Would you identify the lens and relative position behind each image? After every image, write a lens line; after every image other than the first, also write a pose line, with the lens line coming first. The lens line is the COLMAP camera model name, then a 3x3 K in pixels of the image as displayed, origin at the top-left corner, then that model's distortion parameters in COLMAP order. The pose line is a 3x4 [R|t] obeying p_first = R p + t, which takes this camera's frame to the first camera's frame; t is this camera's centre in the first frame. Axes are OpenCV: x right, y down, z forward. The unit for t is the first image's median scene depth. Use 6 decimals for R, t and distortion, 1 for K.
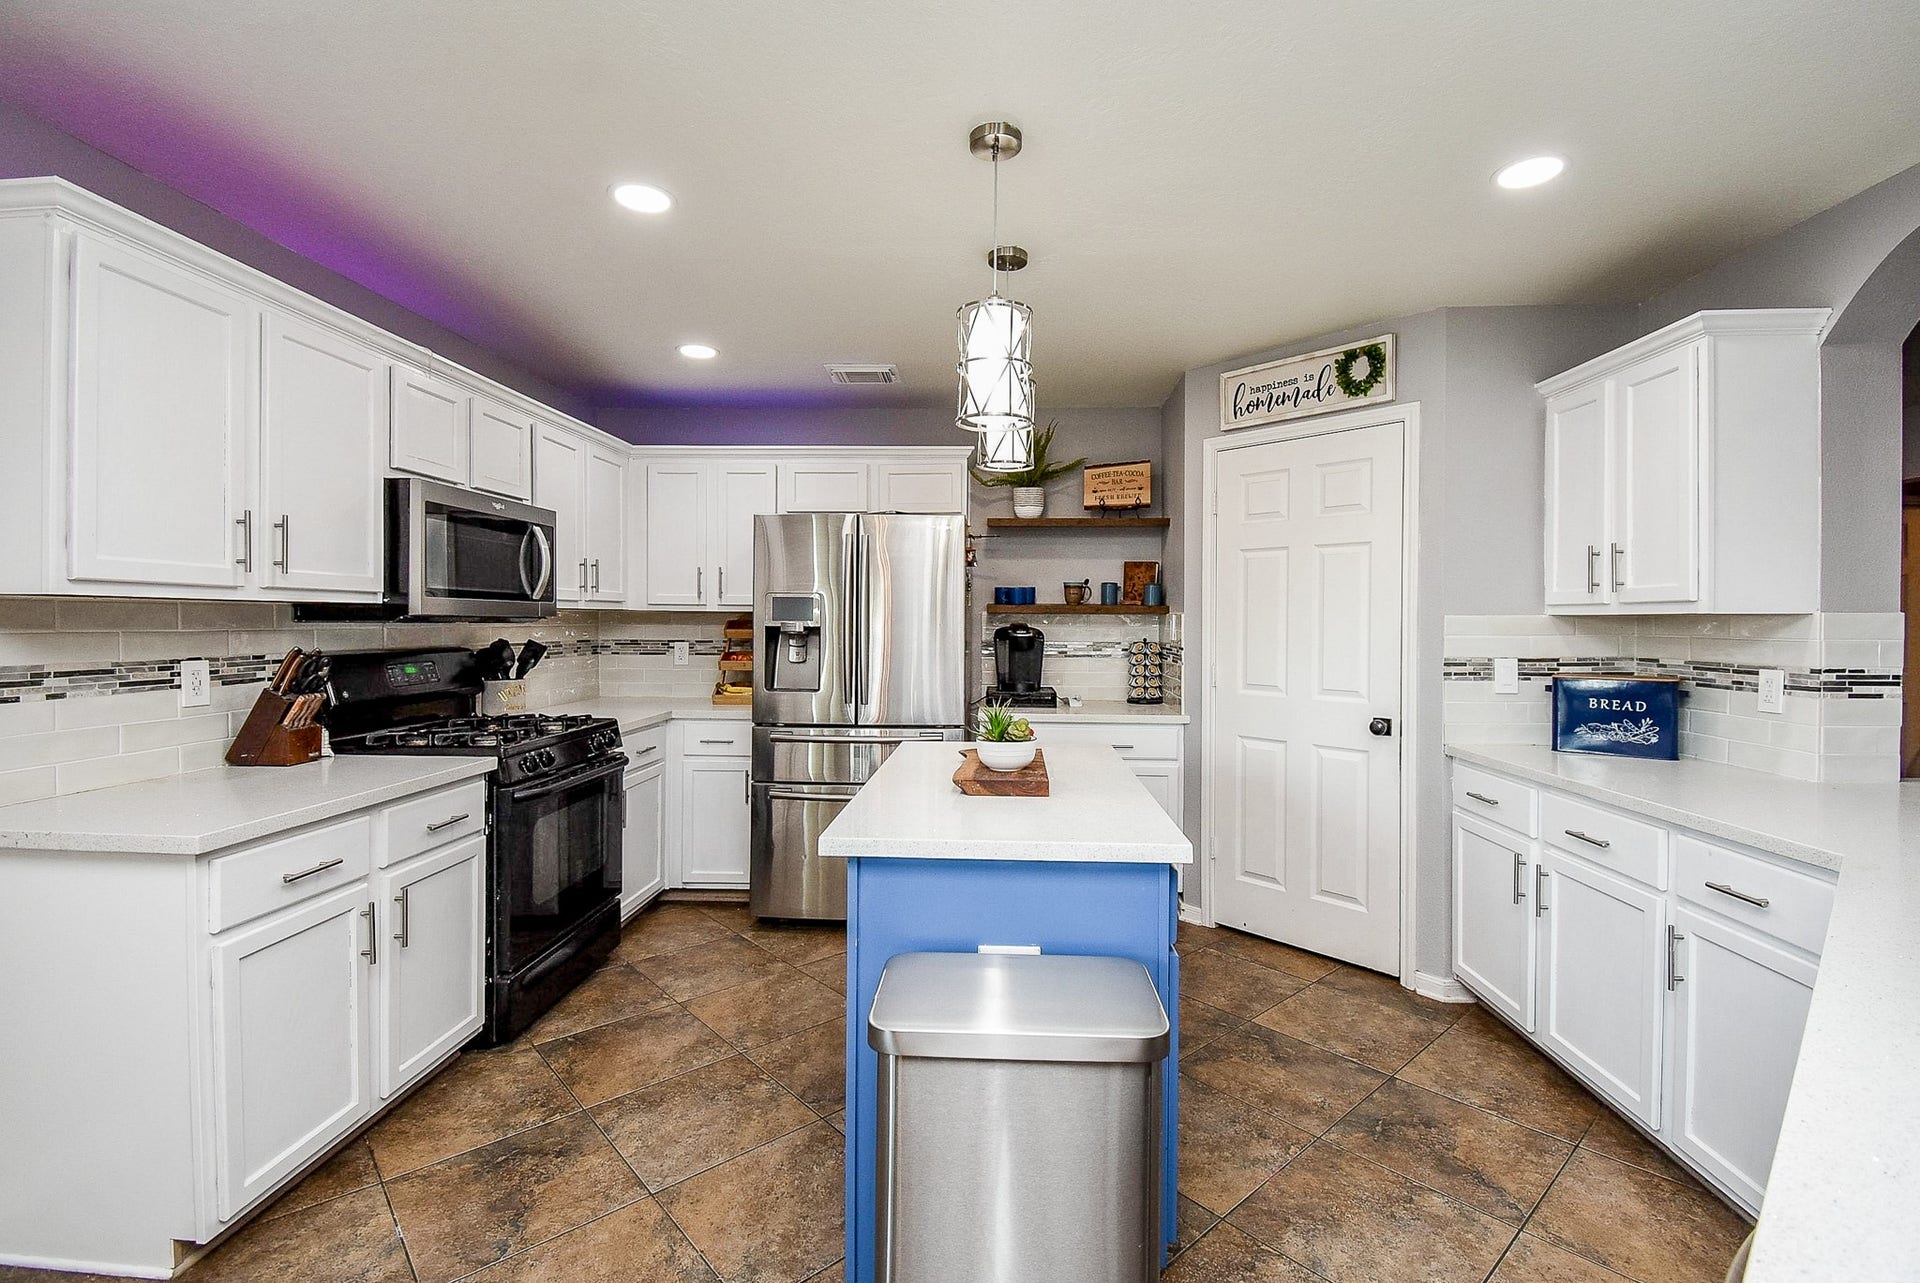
lens RADIAL K [[882.1, 0, 969.2], [0, 882.1, 630.0], [0, 0, 1]] dist [0.002743, -0.003170]
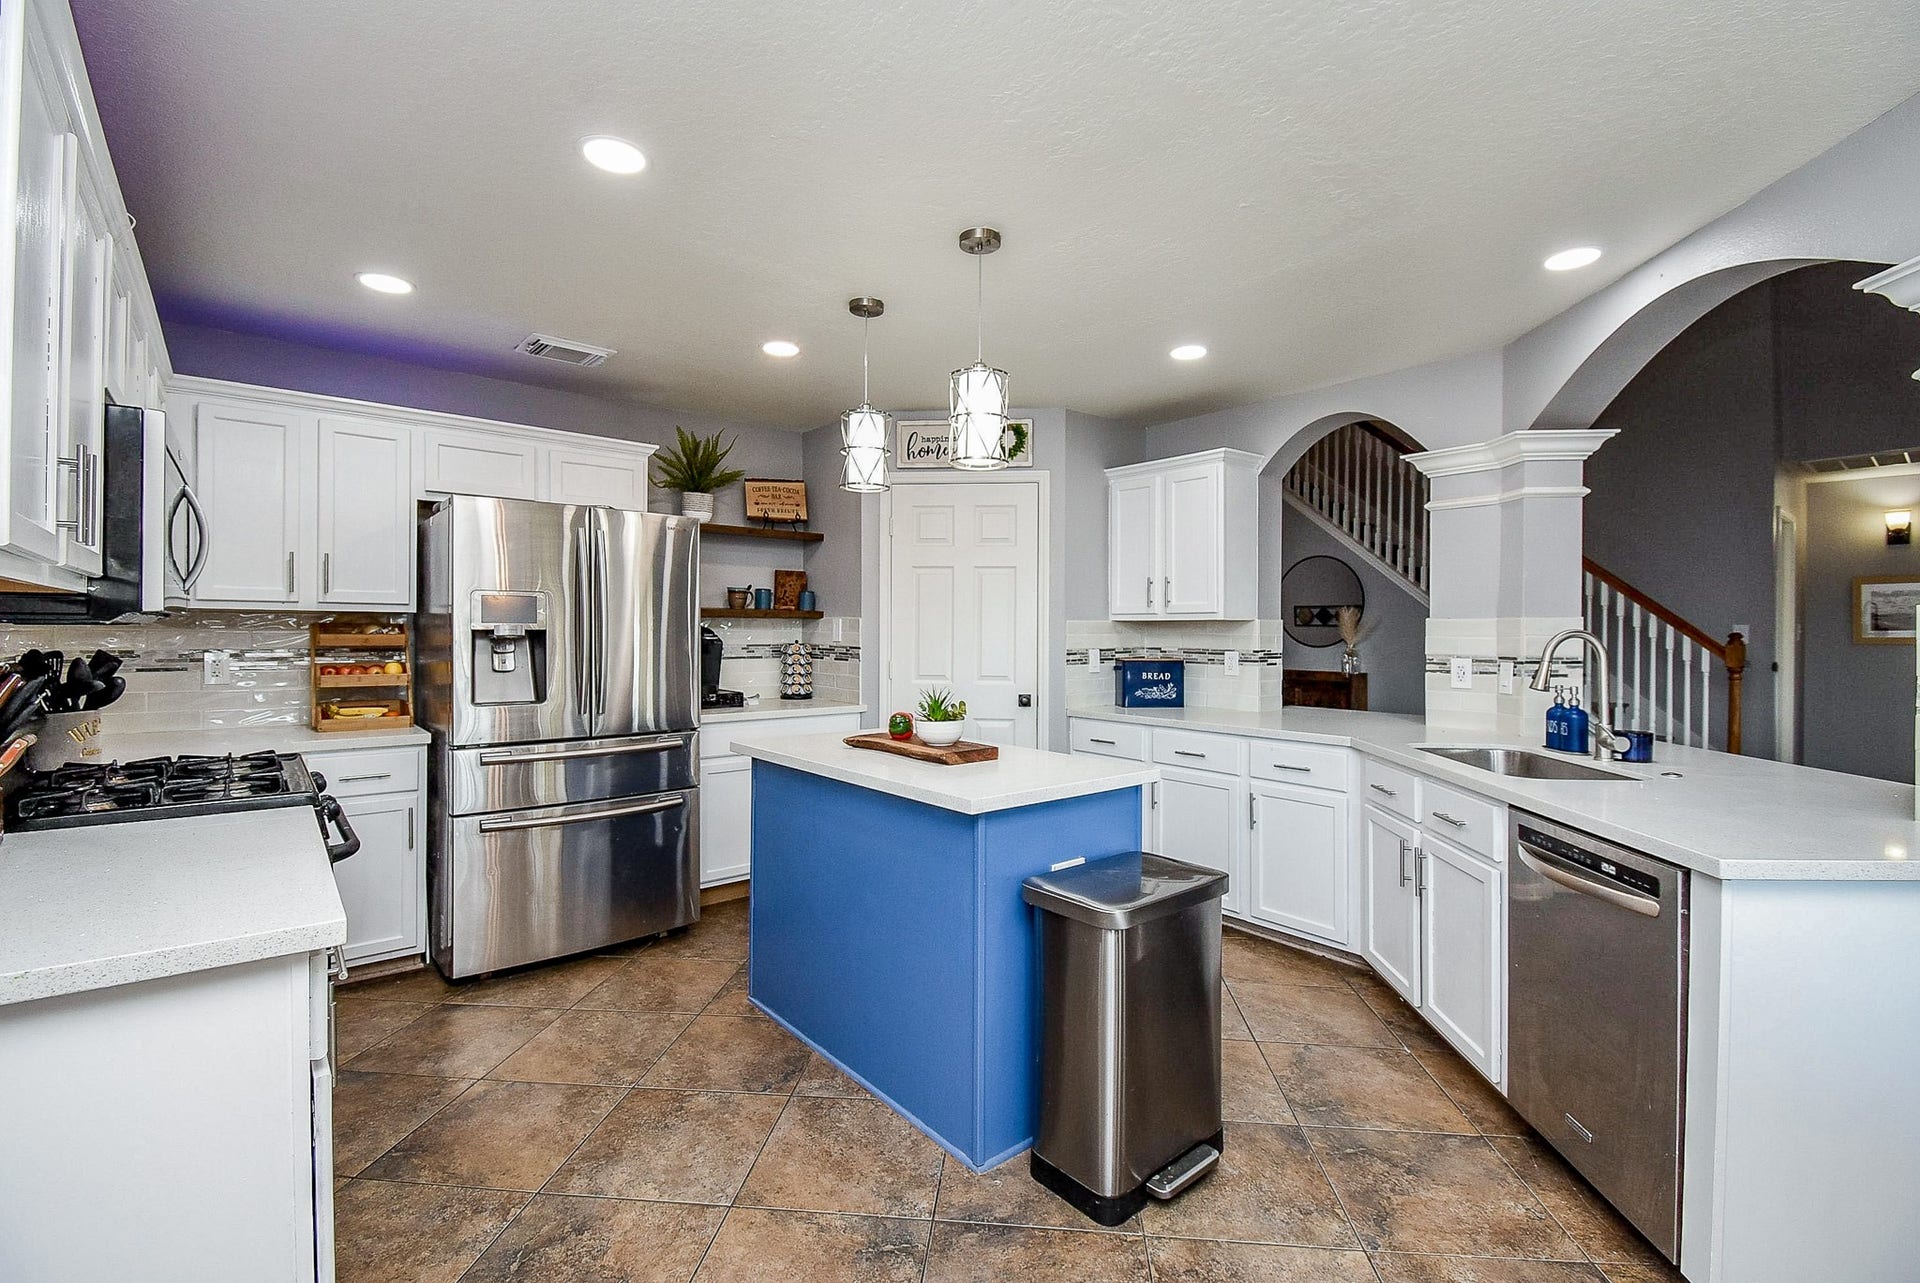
lens RADIAL K [[882.1, 0, 971.8], [0, 882.1, 635.4], [0, 0, 1]] dist [0.002743, -0.003170]
pose [[0.712342, -0.006614, 0.701801, -0.588545], [0.007380, 0.999971, 0.001933, 0.004000], [-0.701793, 0.003802, 0.712370, 0.077071]]
